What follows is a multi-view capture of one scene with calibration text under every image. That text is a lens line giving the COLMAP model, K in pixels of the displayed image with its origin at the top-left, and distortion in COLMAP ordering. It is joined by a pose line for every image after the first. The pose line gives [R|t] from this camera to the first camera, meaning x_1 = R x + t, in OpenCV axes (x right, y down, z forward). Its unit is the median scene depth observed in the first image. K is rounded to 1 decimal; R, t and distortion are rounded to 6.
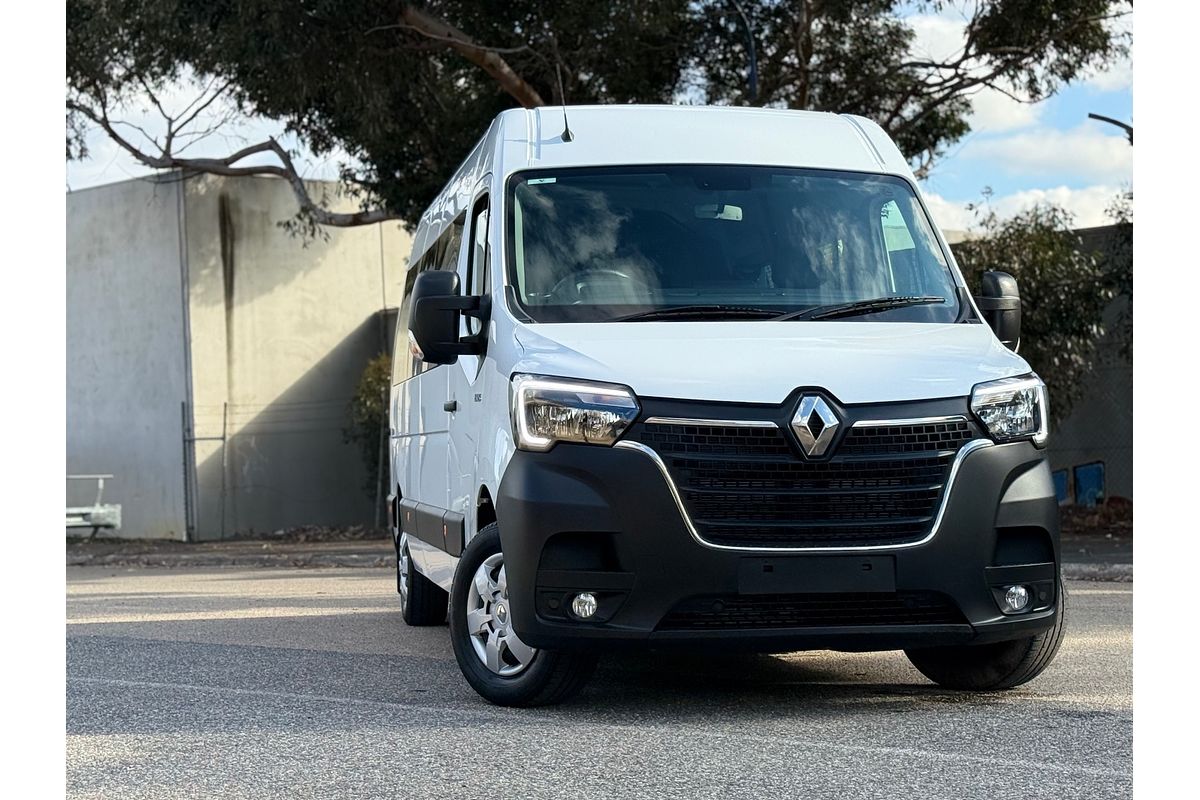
lens RADIAL K [[2326.7, 0, 600.0], [0, 2326.7, 400.0], [0, 0, 1]] dist [0.047202, 0.099201]
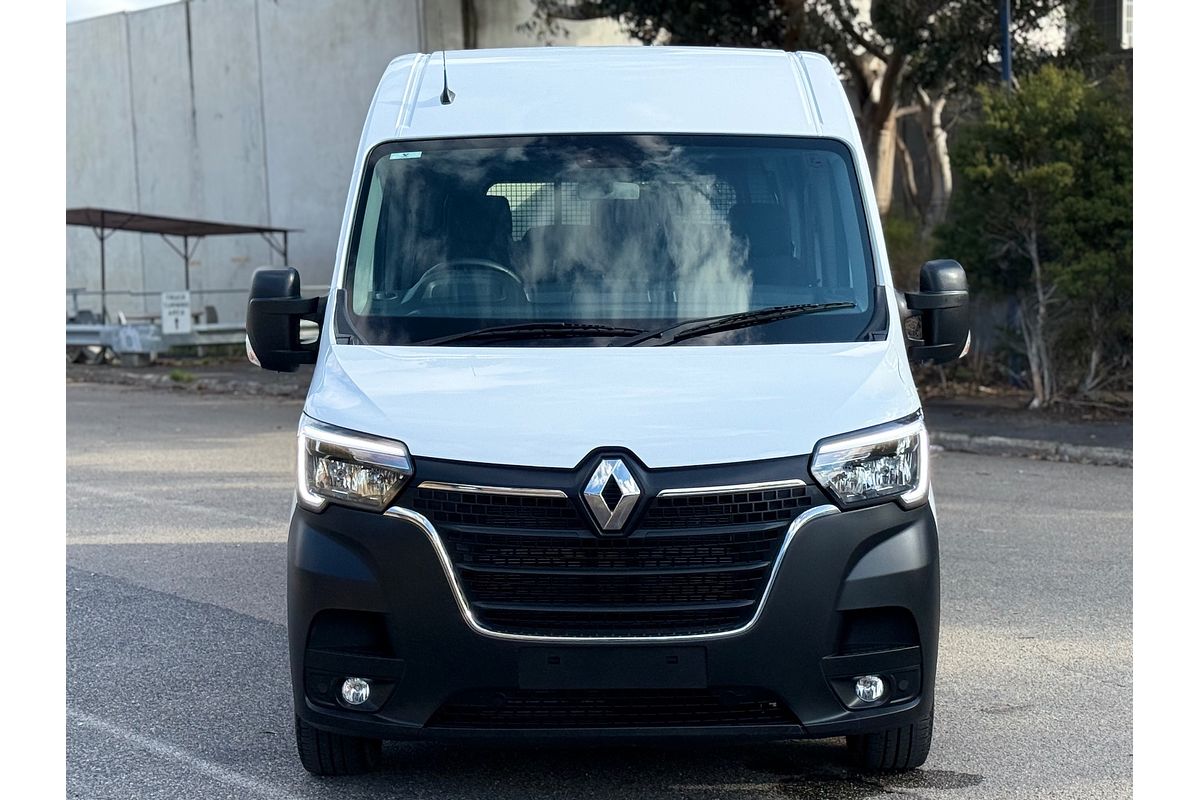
lens RADIAL K [[2490.2, 0, 600.0], [0, 2490.2, 400.0], [0, 0, 1]] dist [-0.001664, 0.018594]
pose [[0.981051, 0.016581, -0.193041, 0.260649], [0.007199, 0.992524, 0.121837, -0.133334], [0.193618, -0.120918, 0.973597, 0.112092]]
